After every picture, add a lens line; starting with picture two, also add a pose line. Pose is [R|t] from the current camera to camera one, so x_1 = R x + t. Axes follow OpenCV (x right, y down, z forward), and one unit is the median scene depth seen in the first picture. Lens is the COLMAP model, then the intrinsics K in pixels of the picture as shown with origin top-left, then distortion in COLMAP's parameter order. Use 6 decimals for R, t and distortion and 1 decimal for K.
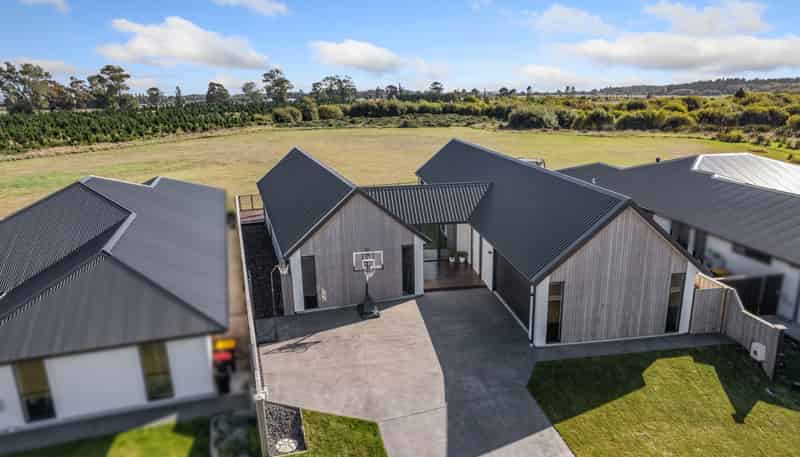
lens RADIAL K [[512.6, 0, 400.0], [0, 512.6, 228.5], [0, 0, 1]] dist [-0.067914, 0.059010]
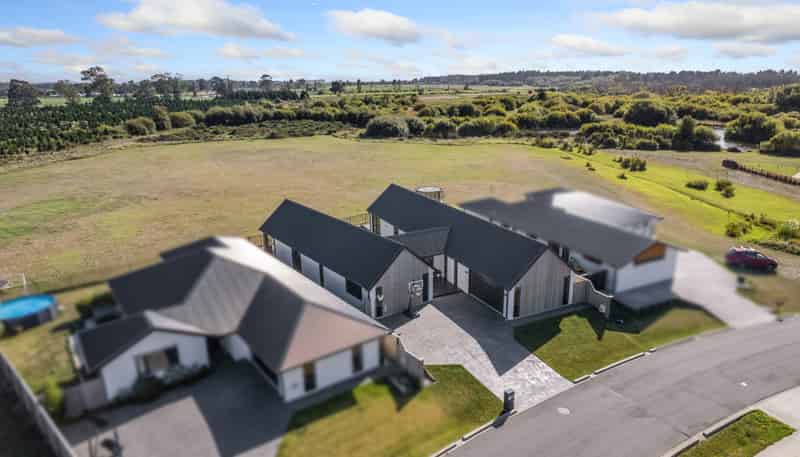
lens RADIAL K [[512.6, 0, 400.0], [0, 512.6, 228.5], [0, 0, 1]] dist [-0.067914, 0.059010]
pose [[0.947786, -0.079363, 0.308875, -0.100172], [0.073698, 0.996830, 0.029984, -0.030130], [-0.310275, -0.005655, 0.950630, -0.106096]]
